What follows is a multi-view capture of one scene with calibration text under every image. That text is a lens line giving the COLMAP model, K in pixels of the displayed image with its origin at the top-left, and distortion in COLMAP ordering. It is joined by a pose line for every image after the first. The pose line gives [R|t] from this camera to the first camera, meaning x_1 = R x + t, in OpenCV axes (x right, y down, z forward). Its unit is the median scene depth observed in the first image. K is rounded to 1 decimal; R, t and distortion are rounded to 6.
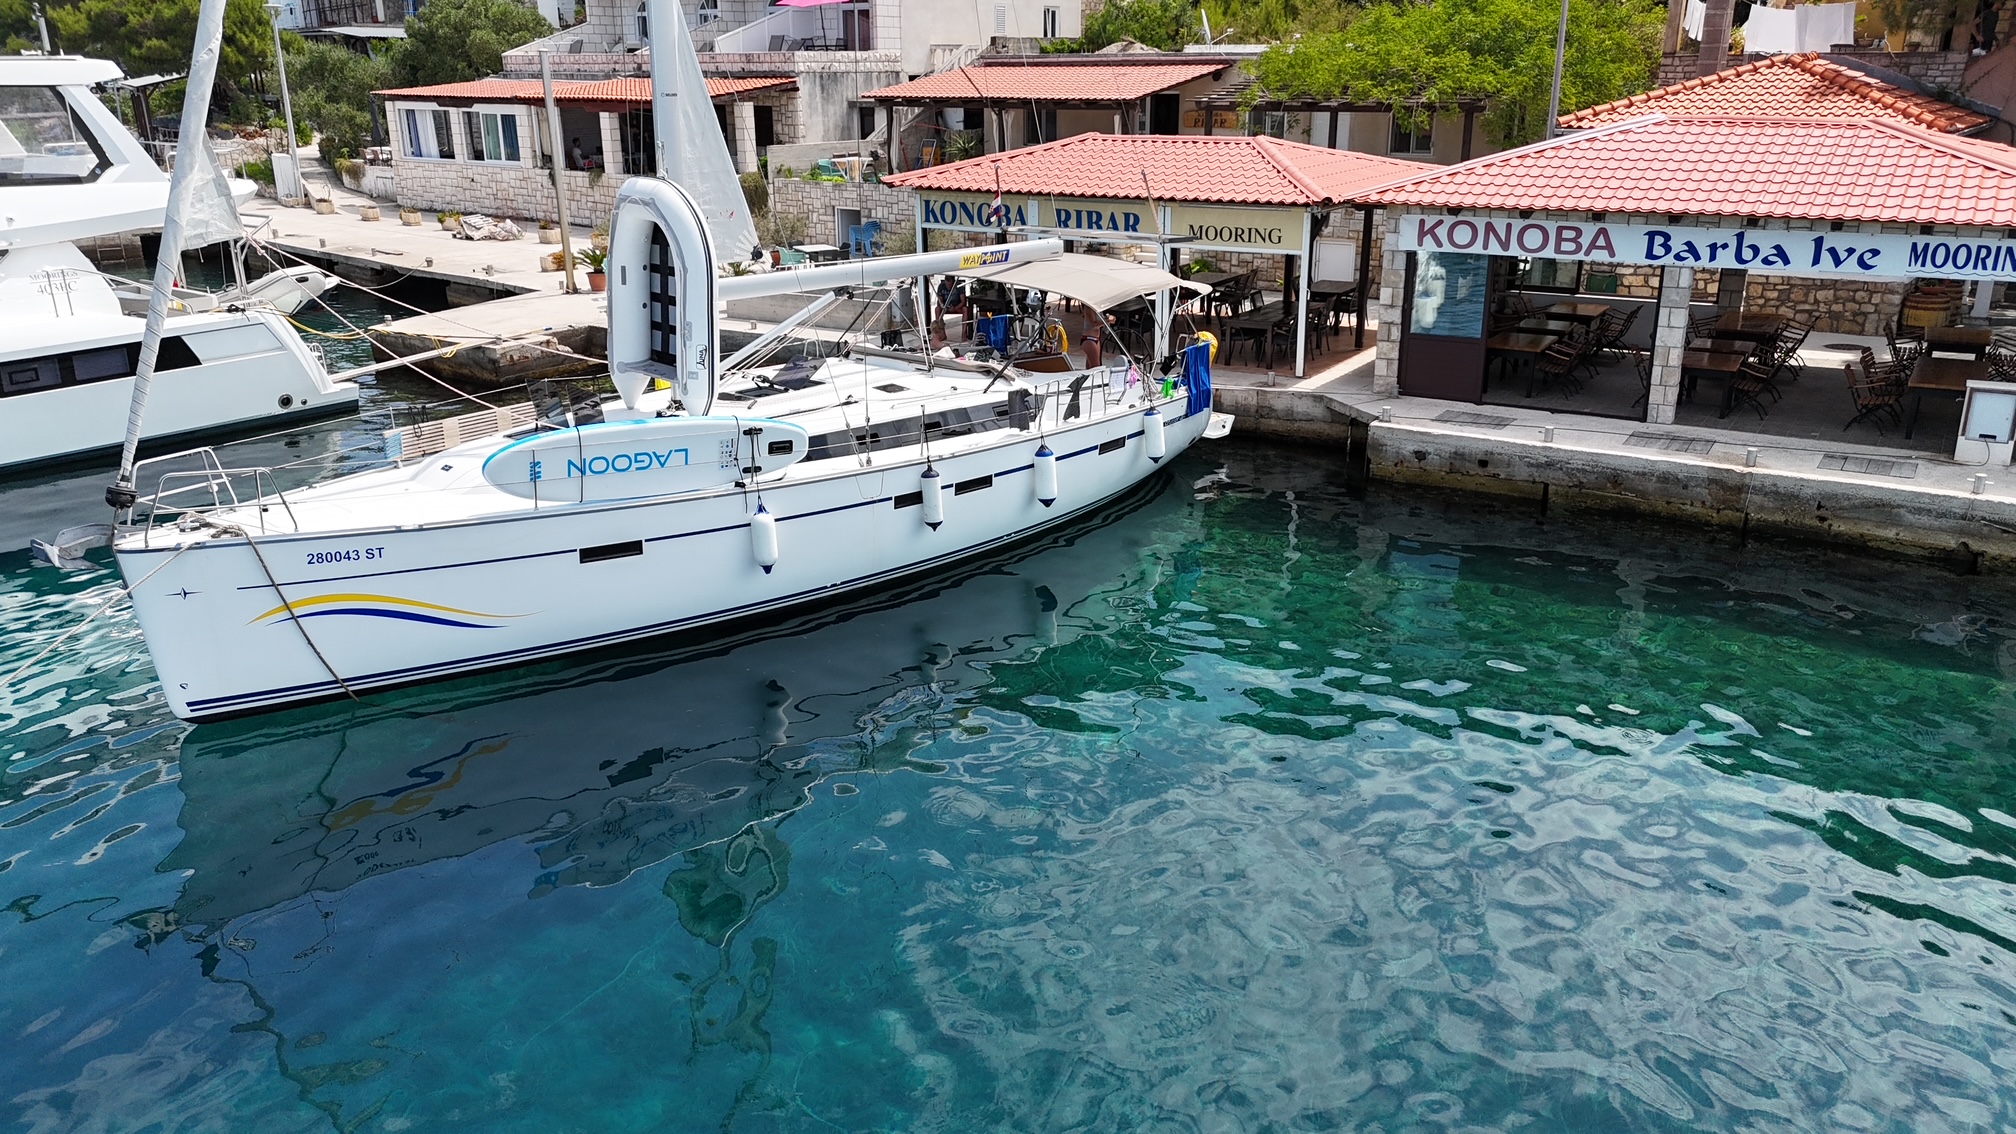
lens RADIAL K [[1475.8, 0, 1008.0], [0, 1475.8, 567.0], [0, 0, 1]] dist [0.051341, -0.076041]
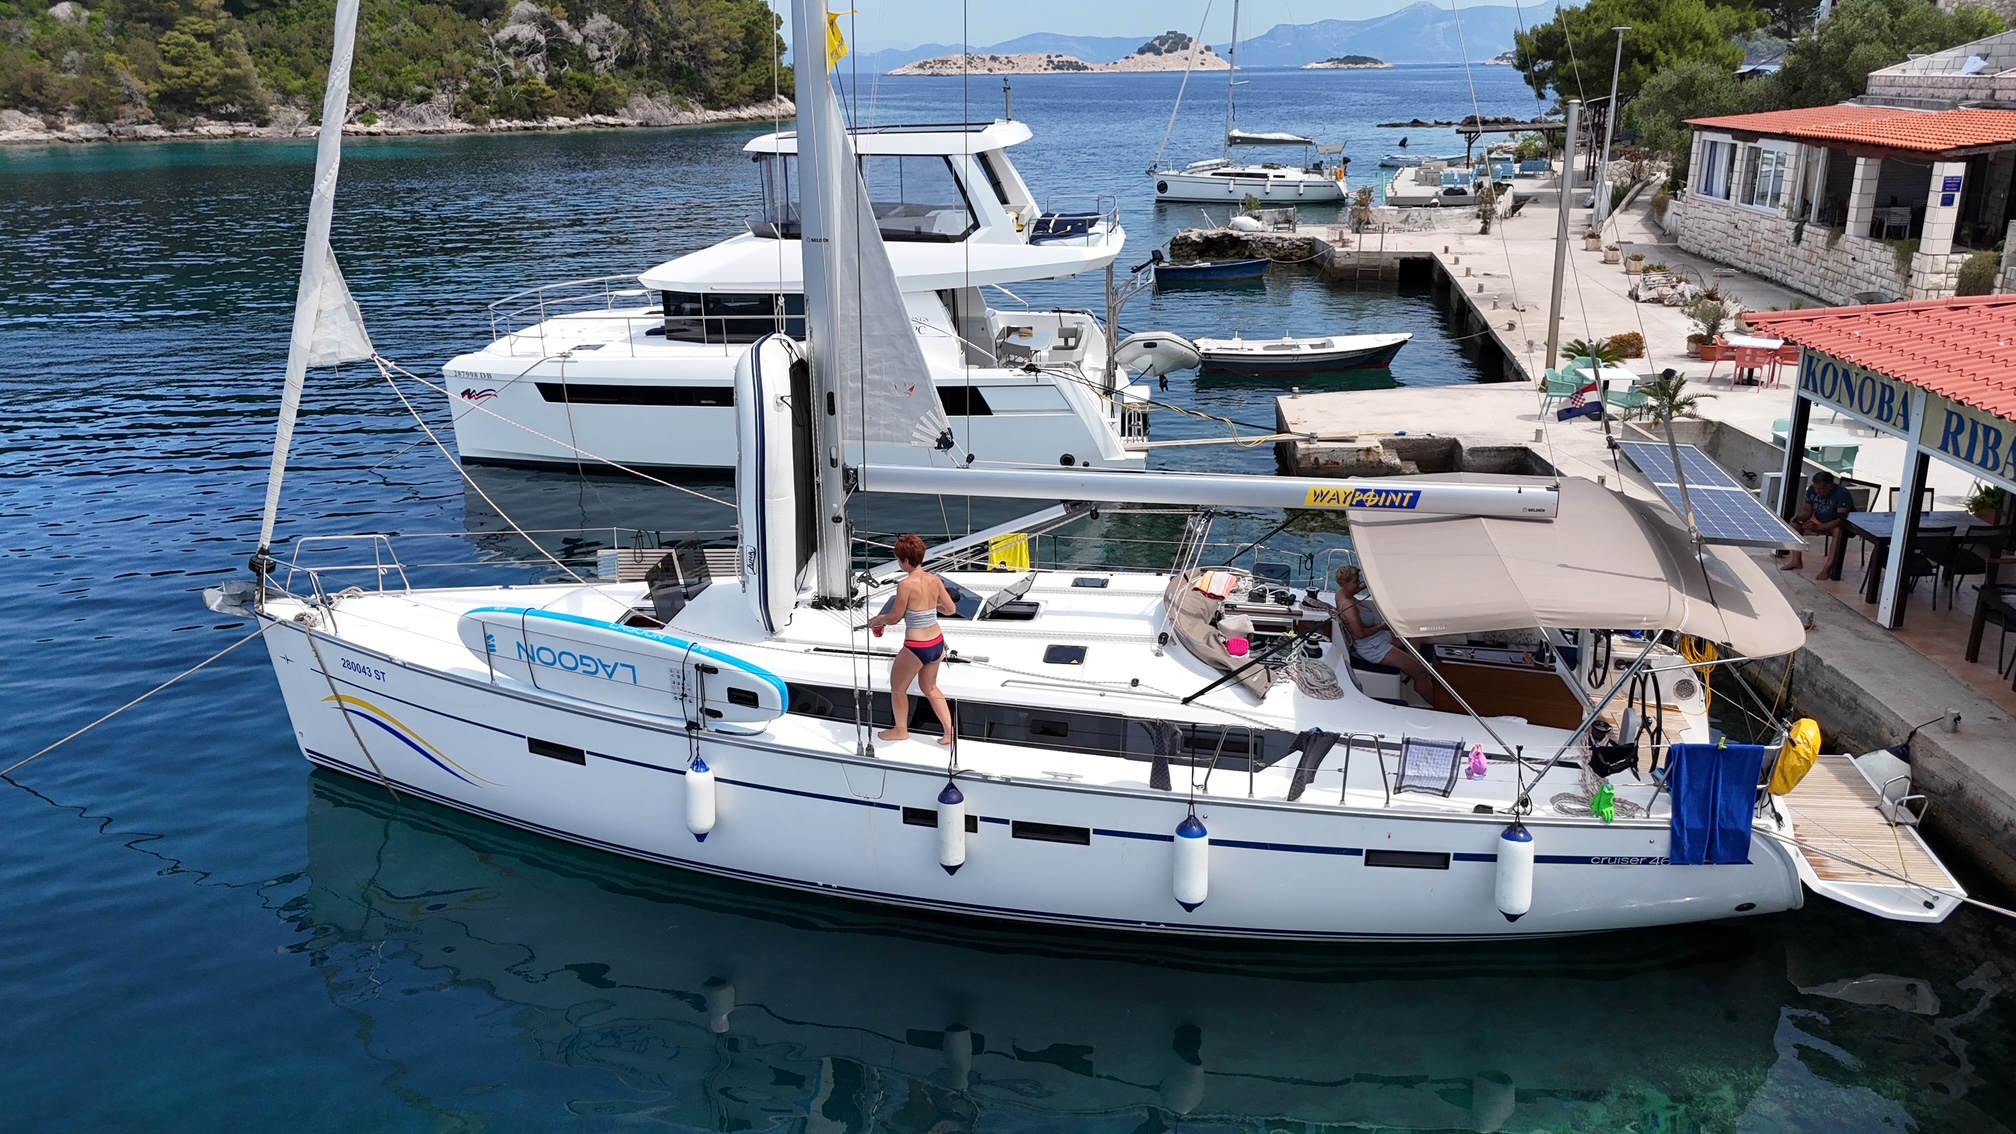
lens RADIAL K [[1475.8, 0, 1008.0], [0, 1475.8, 567.0], [0, 0, 1]] dist [0.051341, -0.076041]
pose [[0.533672, 0.259064, -0.805034, 0.447469], [-0.253935, 0.957086, 0.139656, -0.245706], [0.806667, 0.129896, 0.576555, 0.553279]]
